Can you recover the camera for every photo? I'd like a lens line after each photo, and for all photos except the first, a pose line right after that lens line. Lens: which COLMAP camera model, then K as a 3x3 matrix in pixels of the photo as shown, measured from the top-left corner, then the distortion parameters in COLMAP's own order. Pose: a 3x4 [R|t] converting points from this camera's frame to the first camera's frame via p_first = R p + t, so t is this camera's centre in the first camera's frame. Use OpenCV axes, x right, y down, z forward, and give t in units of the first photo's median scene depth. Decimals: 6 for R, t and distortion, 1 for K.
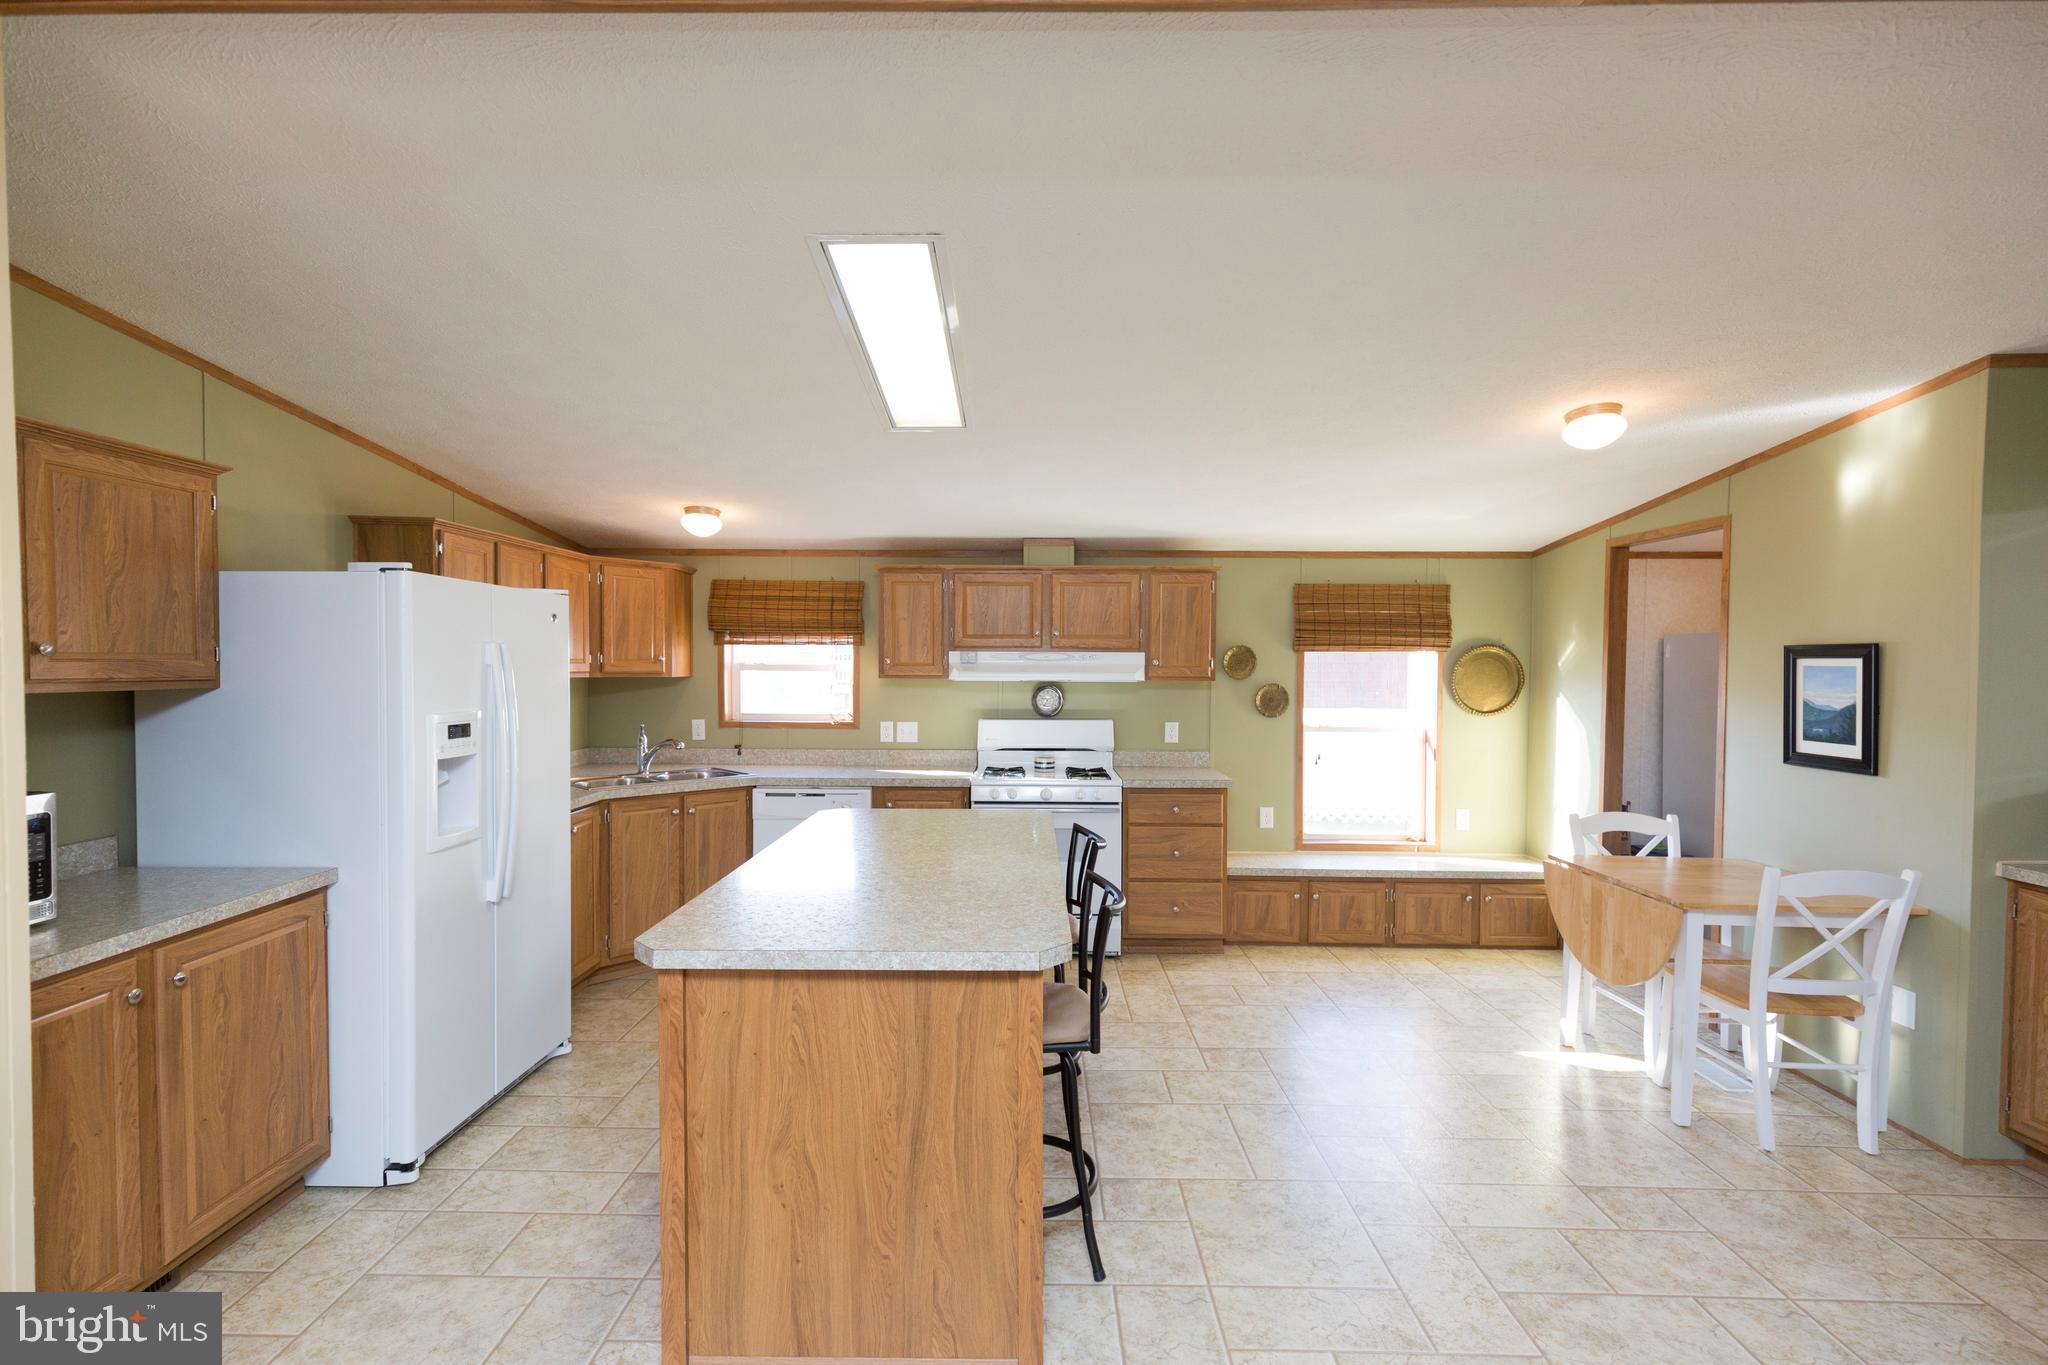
lens RADIAL K [[919.4, 0, 1010.3], [0, 919.4, 689.2], [0, 0, 1]] dist [0.010443, -0.000743]
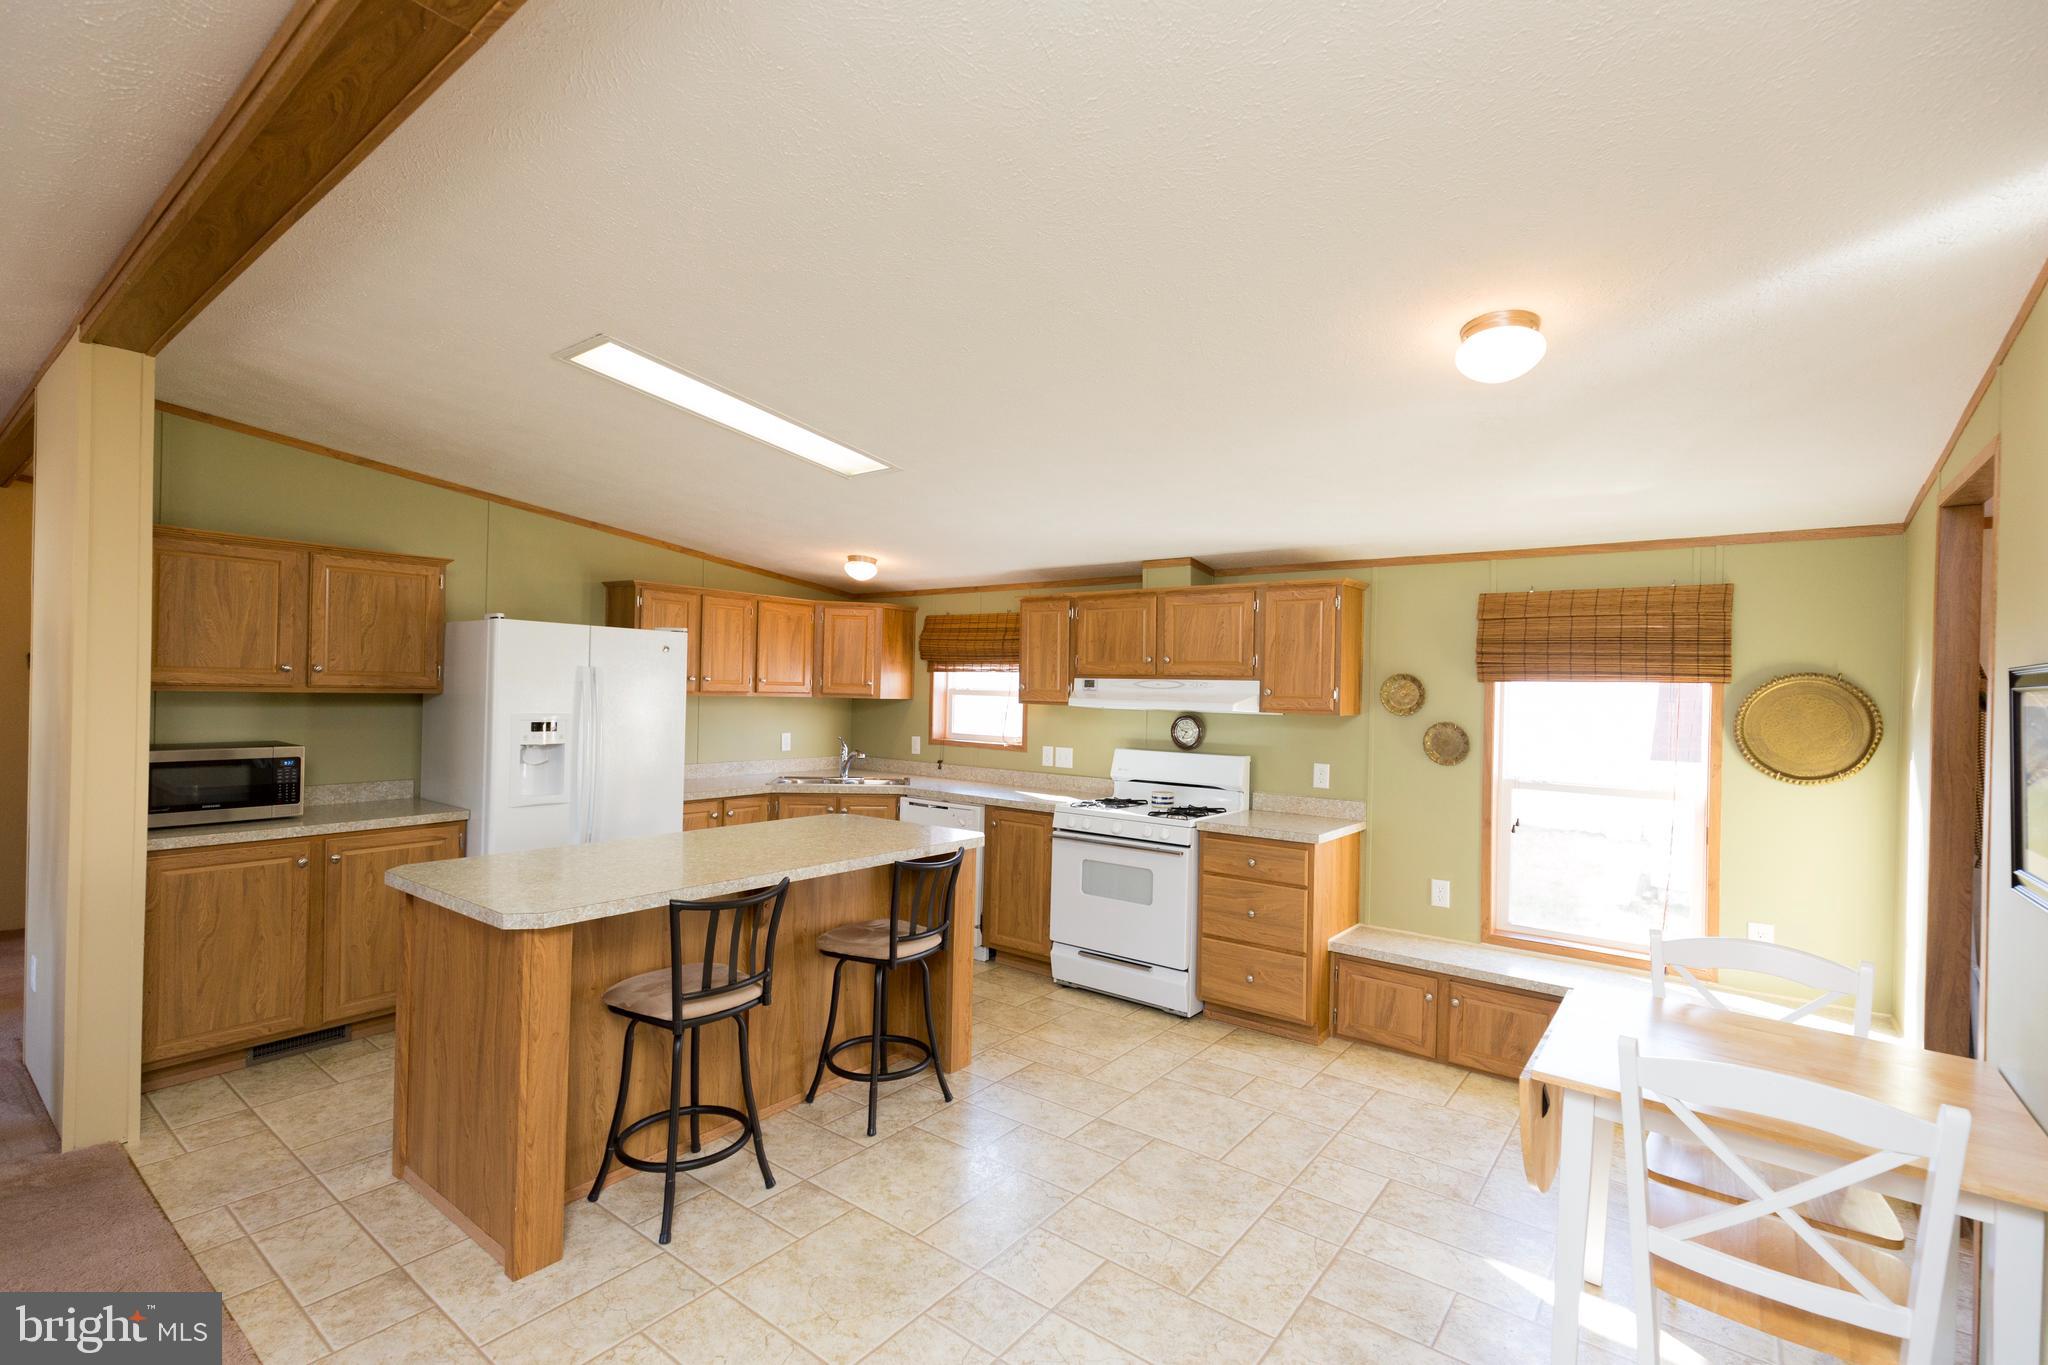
lens RADIAL K [[919.4, 0, 1010.3], [0, 919.4, 689.2], [0, 0, 1]] dist [0.010443, -0.000743]
pose [[0.798567, 0.012589, -0.601774, 0.483332], [-0.034910, 0.999067, -0.025427, -0.001230], [0.600892, 0.041313, 0.798262, 0.155128]]
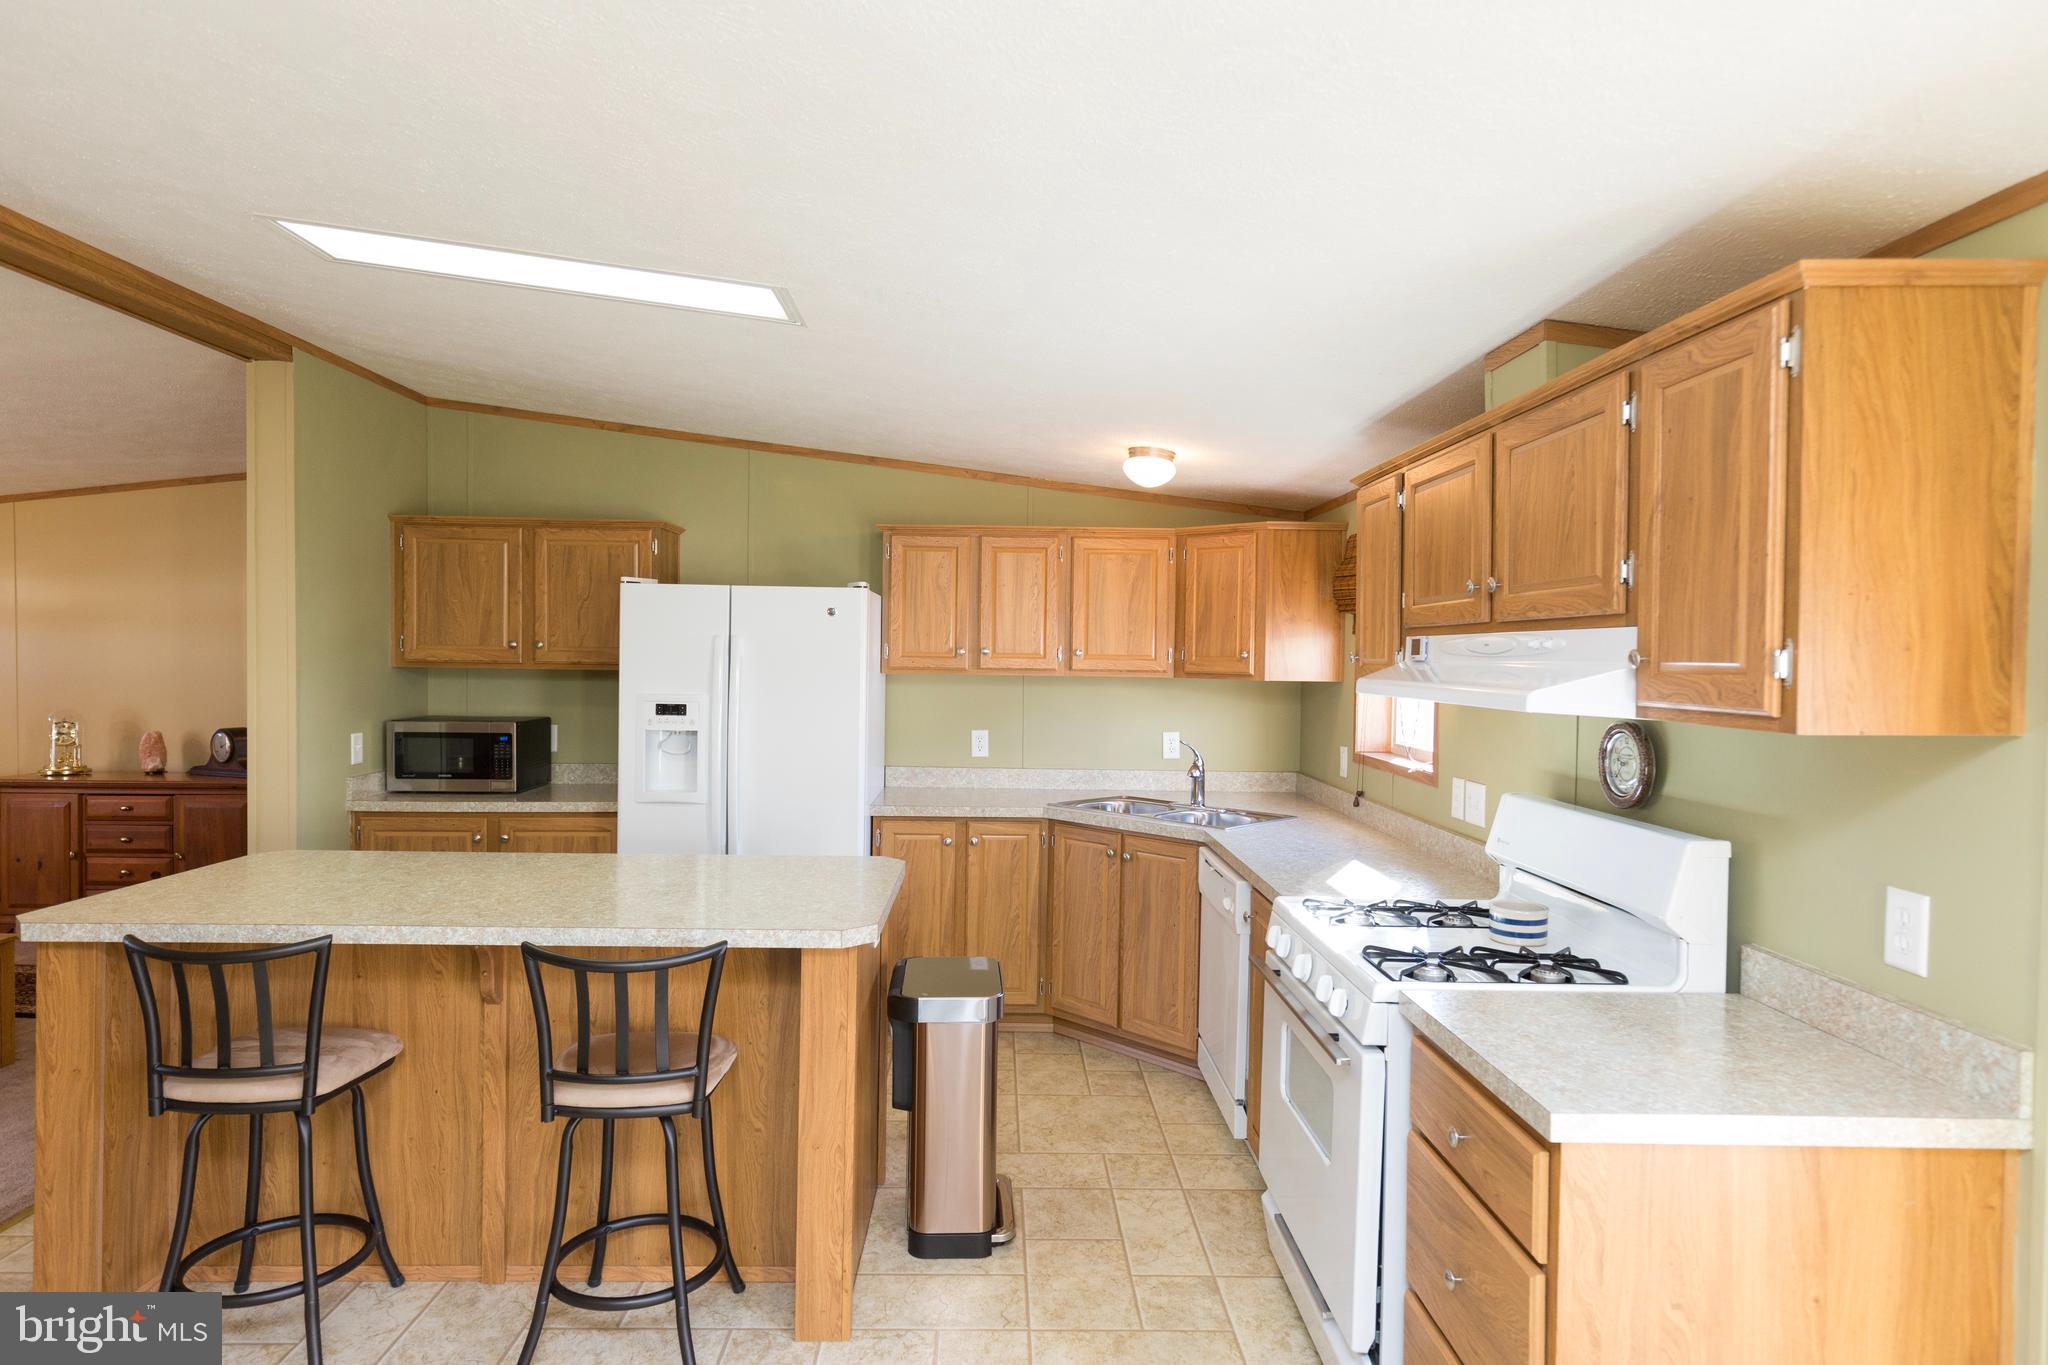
lens RADIAL K [[1146.2, 0, 1012.9], [0, 1146.2, 686.6], [0, 0, 1]] dist [0.004002, 0.001364]
pose [[0.039525, 0.023079, -0.998952, 0.518921], [-0.041268, 0.998918, 0.021446, -0.019896], [0.998366, 0.040377, 0.040434, 0.774435]]
